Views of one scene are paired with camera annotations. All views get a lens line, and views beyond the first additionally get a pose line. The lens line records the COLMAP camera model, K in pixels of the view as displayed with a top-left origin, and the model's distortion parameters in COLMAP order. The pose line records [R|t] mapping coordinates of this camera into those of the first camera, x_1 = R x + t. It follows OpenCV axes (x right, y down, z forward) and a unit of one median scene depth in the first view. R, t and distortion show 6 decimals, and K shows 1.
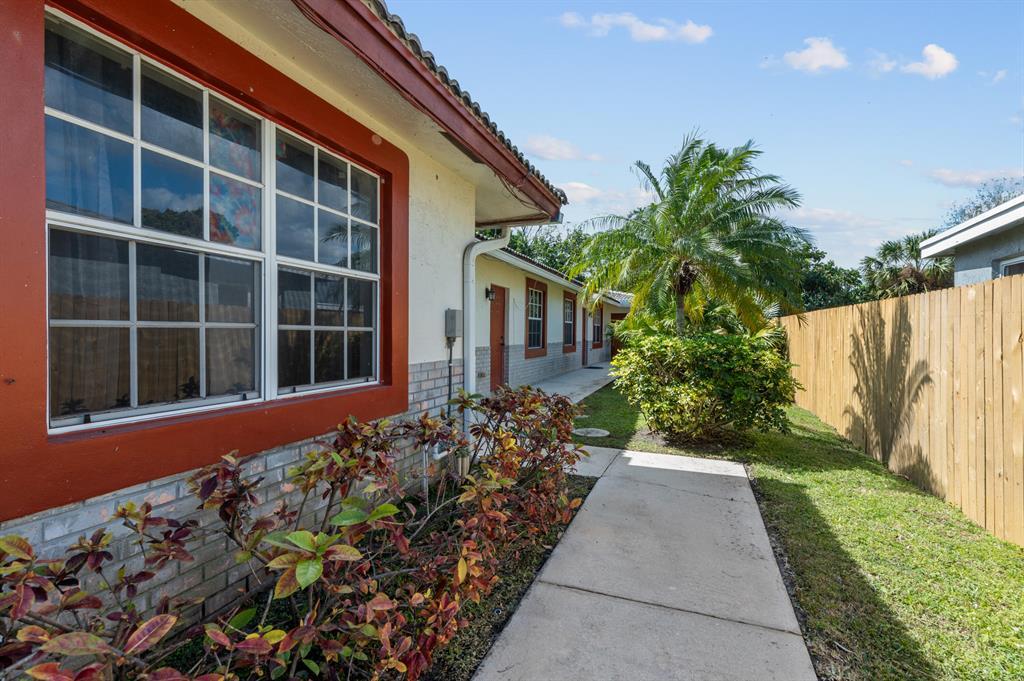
lens RADIAL K [[484.9, 0, 513.9], [0, 484.9, 333.4], [0, 0, 1]] dist [0.013872, -0.003807]
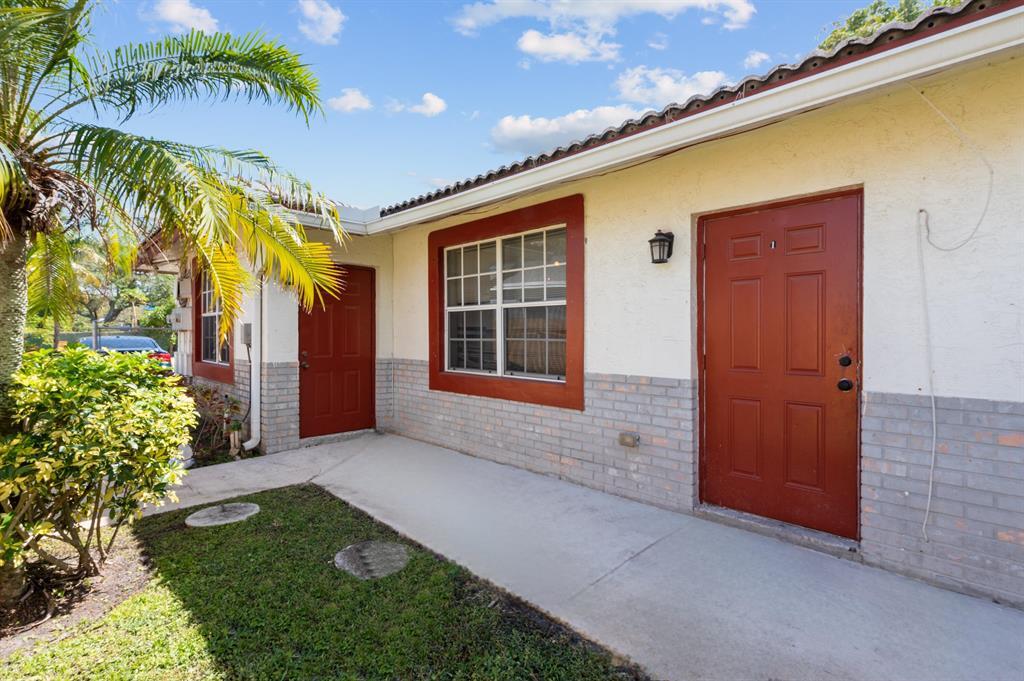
lens RADIAL K [[484.9, 0, 512.0], [0, 484.9, 343.2], [0, 0, 1]] dist [0.013872, -0.003807]
pose [[-0.439993, 0.010885, -0.897935, 1.178225], [-0.005709, 0.999872, 0.014918, -0.026738], [0.897983, 0.011690, -0.439875, 1.778716]]
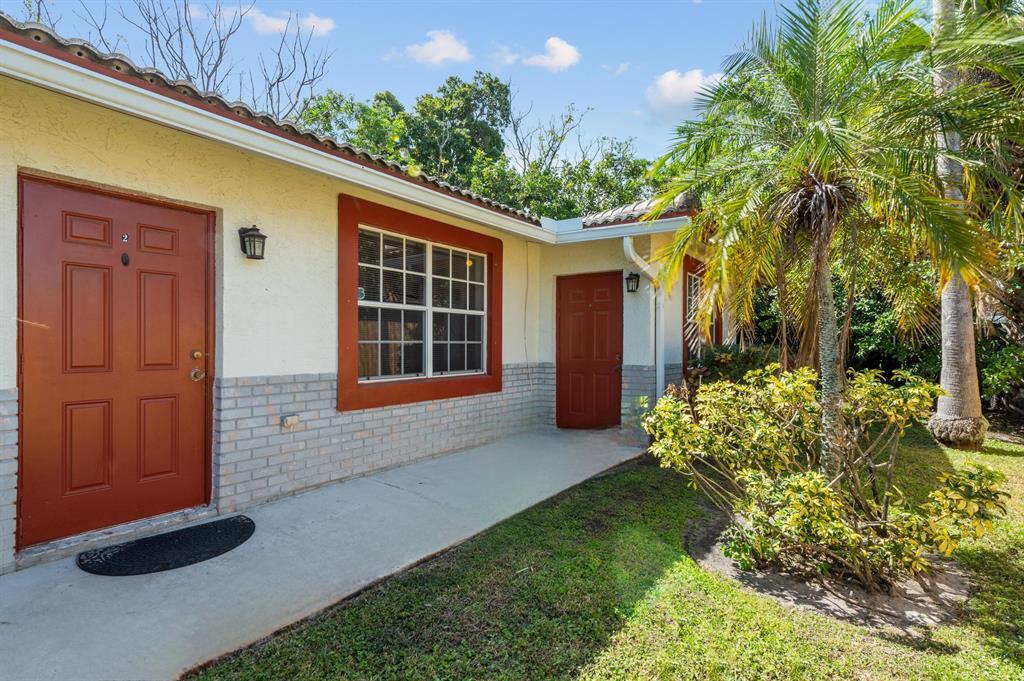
lens RADIAL K [[484.9, 0, 505.9], [0, 484.9, 336.8], [0, 0, 1]] dist [0.013872, -0.003807]
pose [[0.959426, 0.003866, -0.281935, 0.353116], [-0.006593, 0.999940, -0.008726, -0.018544], [0.281885, 0.010230, 0.959394, -0.800234]]
